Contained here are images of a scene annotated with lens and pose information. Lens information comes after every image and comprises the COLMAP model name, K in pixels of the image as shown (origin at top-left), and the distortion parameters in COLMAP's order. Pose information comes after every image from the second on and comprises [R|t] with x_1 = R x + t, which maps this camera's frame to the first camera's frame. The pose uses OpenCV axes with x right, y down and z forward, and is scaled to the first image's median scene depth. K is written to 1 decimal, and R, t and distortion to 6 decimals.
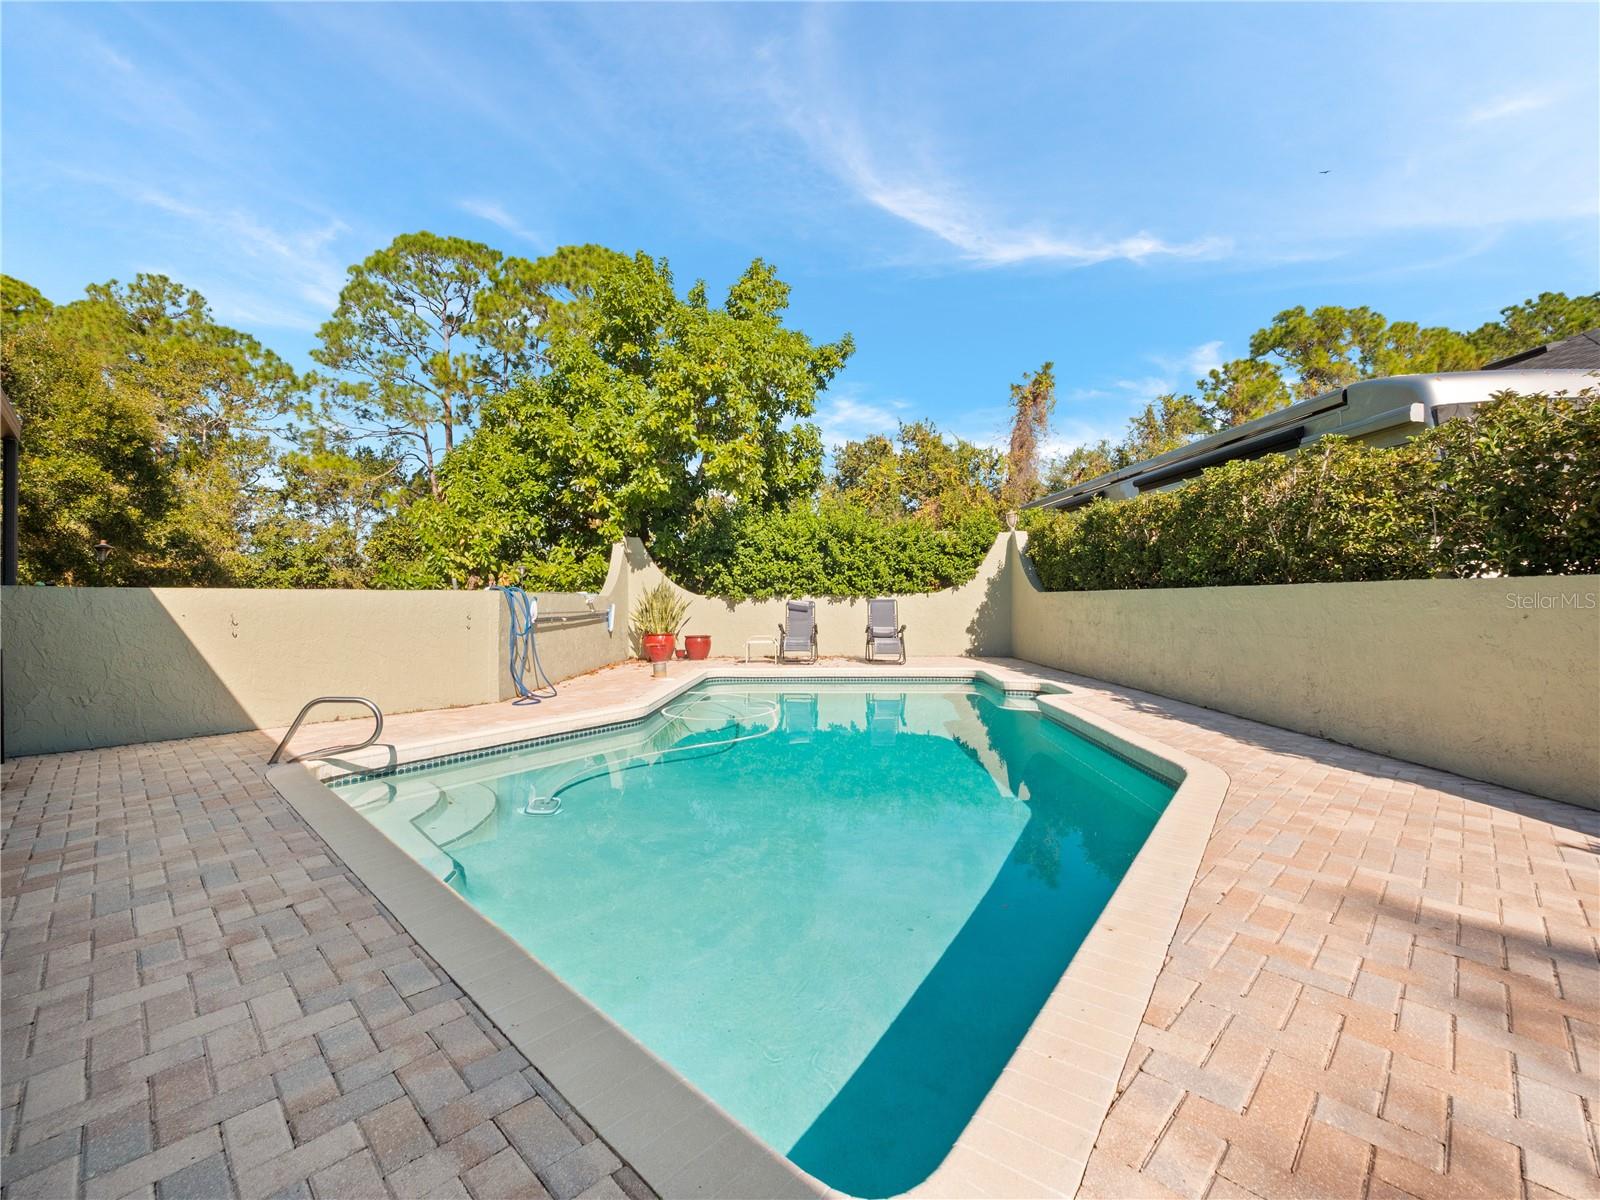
lens RADIAL K [[694.6, 0, 786.0], [0, 694.6, 604.9], [0, 0, 1]] dist [-0.002234, -0.000902]
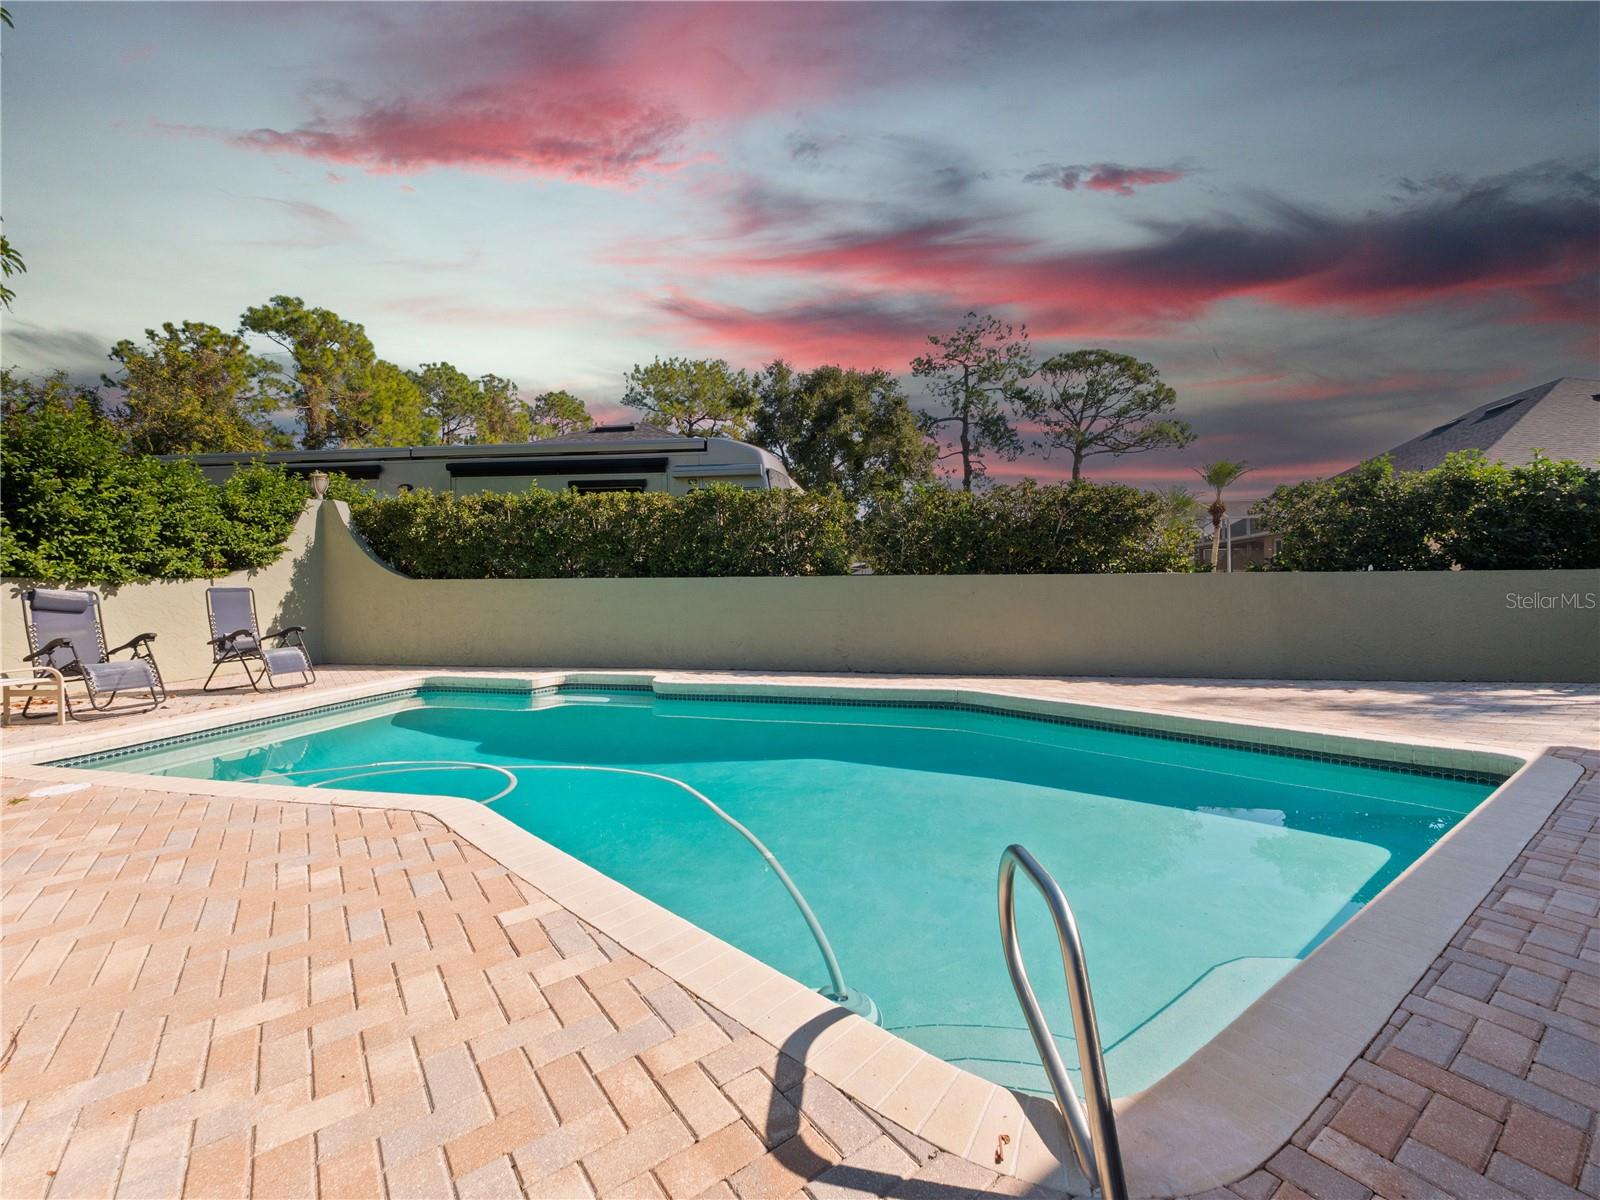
lens RADIAL K [[694.6, 0, 786.0], [0, 694.6, 604.9], [0, 0, 1]] dist [-0.002234, -0.000902]
pose [[0.147201, -0.019693, 0.988911, -0.354315], [0.011552, 0.999768, 0.018190, 0.002113], [-0.989039, 0.008746, 0.147394, 0.385197]]
